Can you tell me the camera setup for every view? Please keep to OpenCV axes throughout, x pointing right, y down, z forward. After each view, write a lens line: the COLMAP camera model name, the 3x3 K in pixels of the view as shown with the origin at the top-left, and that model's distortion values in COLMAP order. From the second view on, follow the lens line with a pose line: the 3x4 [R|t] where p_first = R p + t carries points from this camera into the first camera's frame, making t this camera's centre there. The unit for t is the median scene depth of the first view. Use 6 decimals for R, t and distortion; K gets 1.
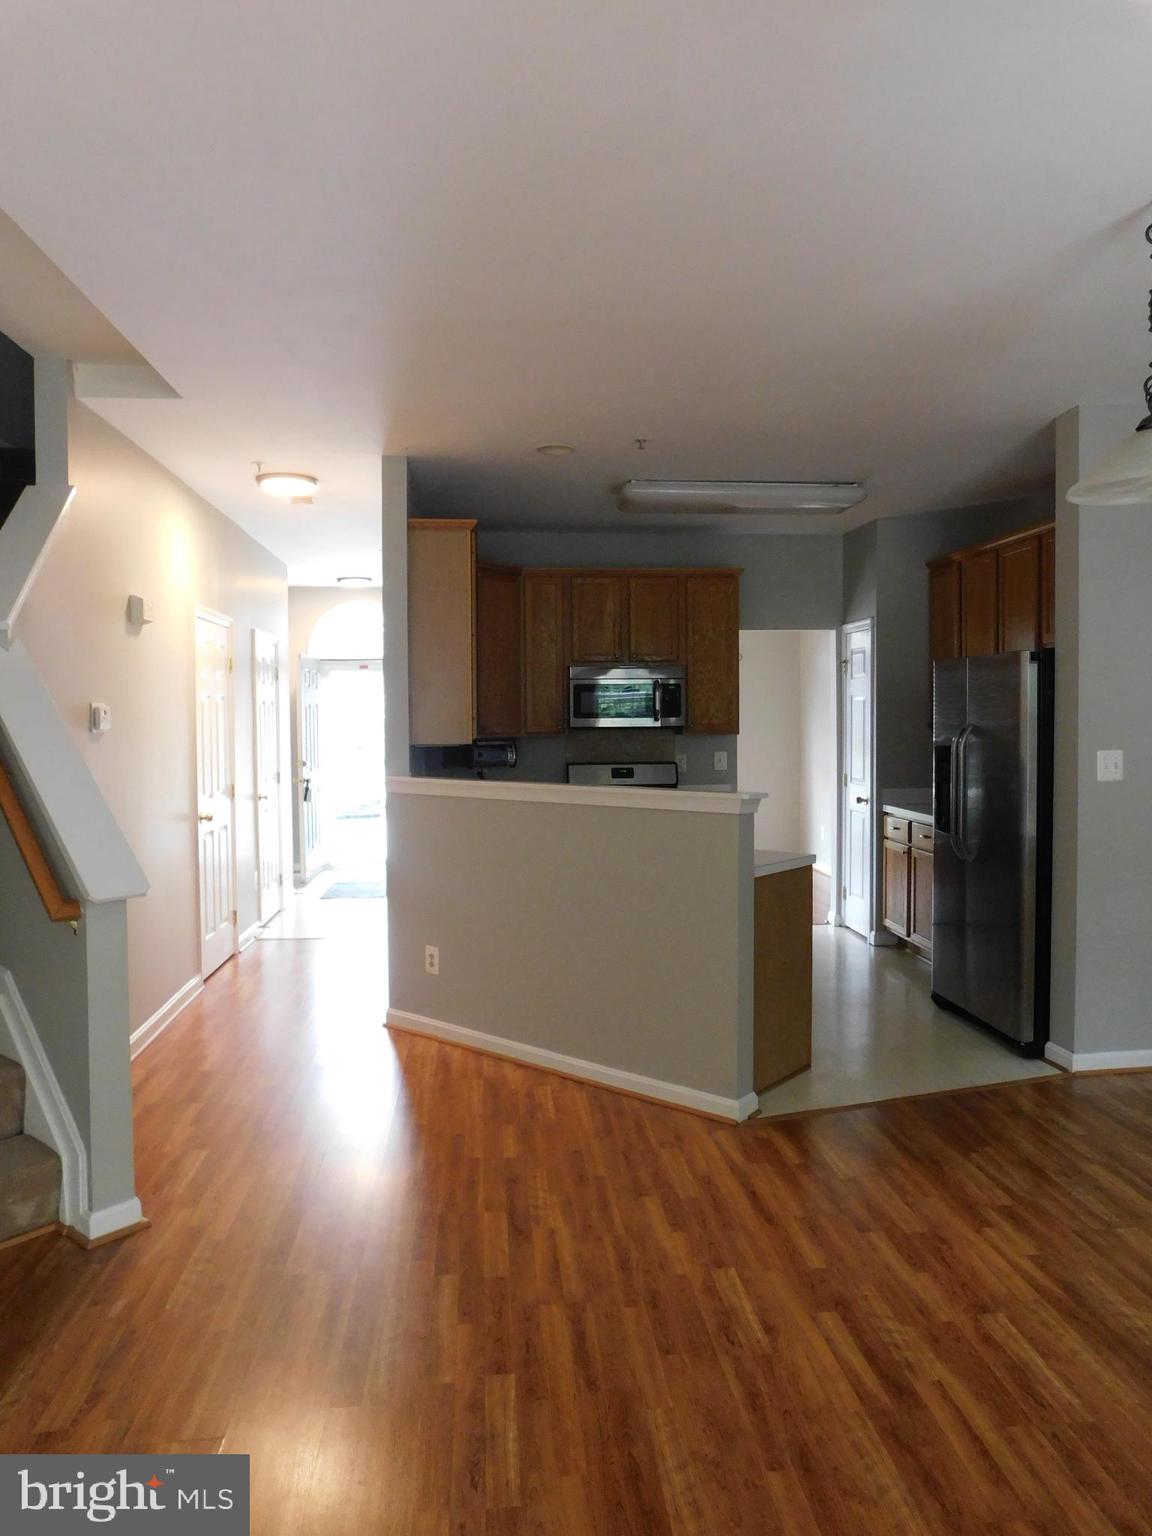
lens RADIAL K [[1060.1, 0, 574.5], [0, 1060.1, 754.3], [0, 0, 1]] dist [-0.086118, 0.074815]
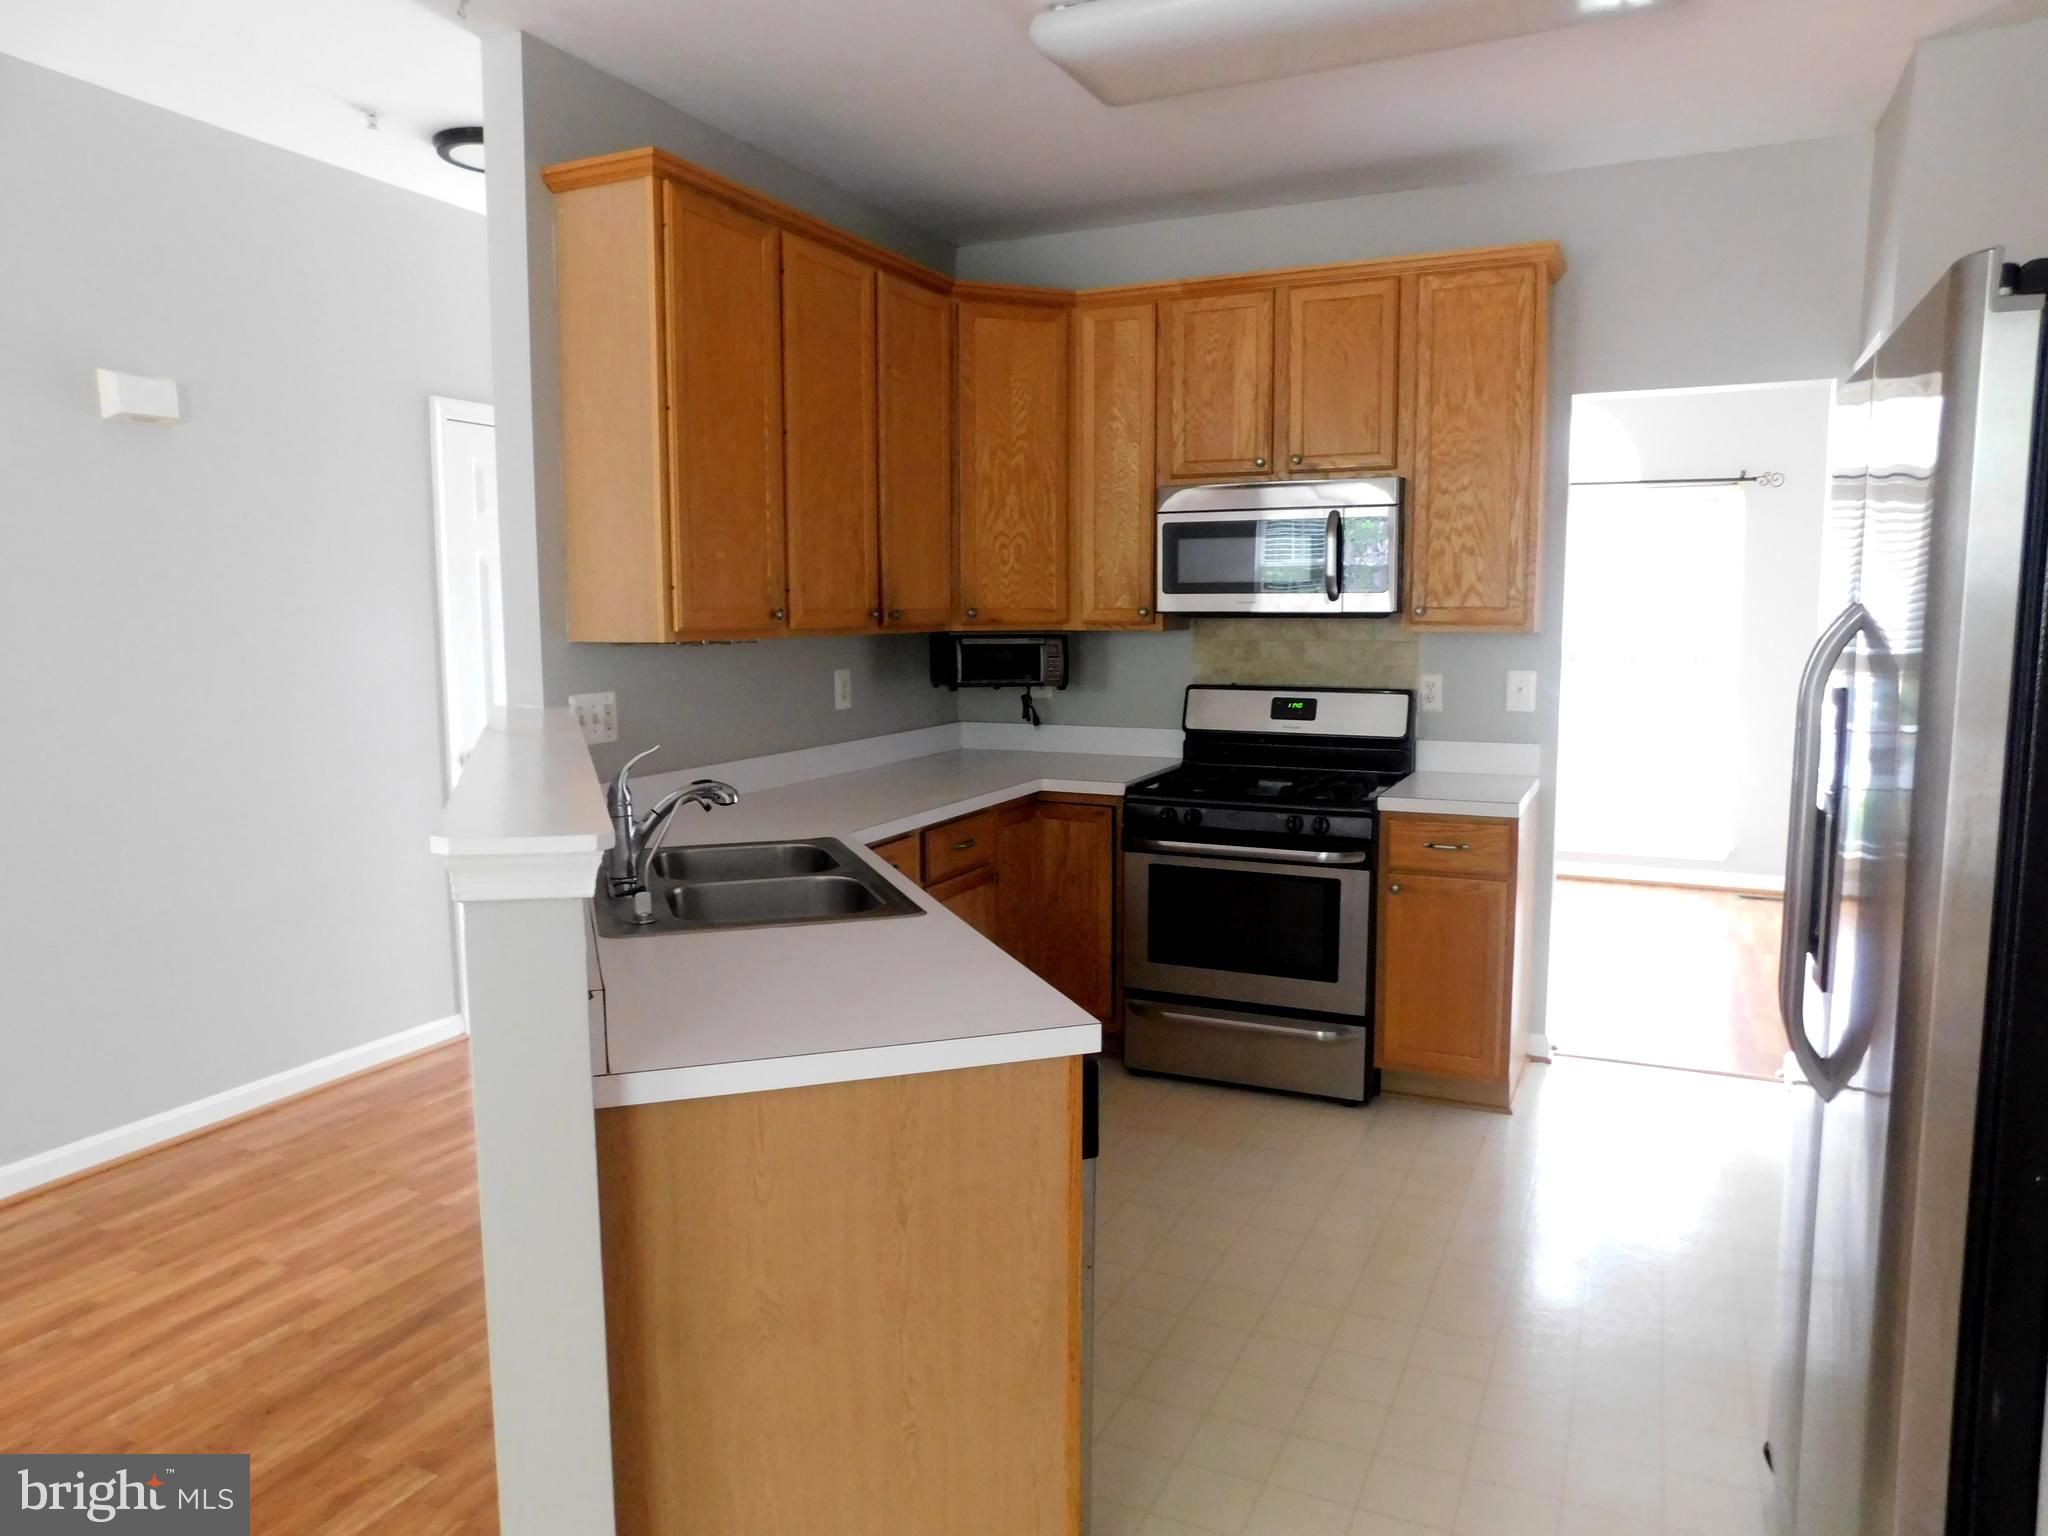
lens RADIAL K [[1357.0, 0, 1038.6], [0, 1357.0, 766.4], [0, 0, 1]] dist [-0.071327, 0.057433]
pose [[0.867035, 0.062770, -0.494277, 0.287653], [-0.022113, 0.995903, 0.087684, -0.009064], [0.497756, -0.065095, 0.864871, 0.467622]]
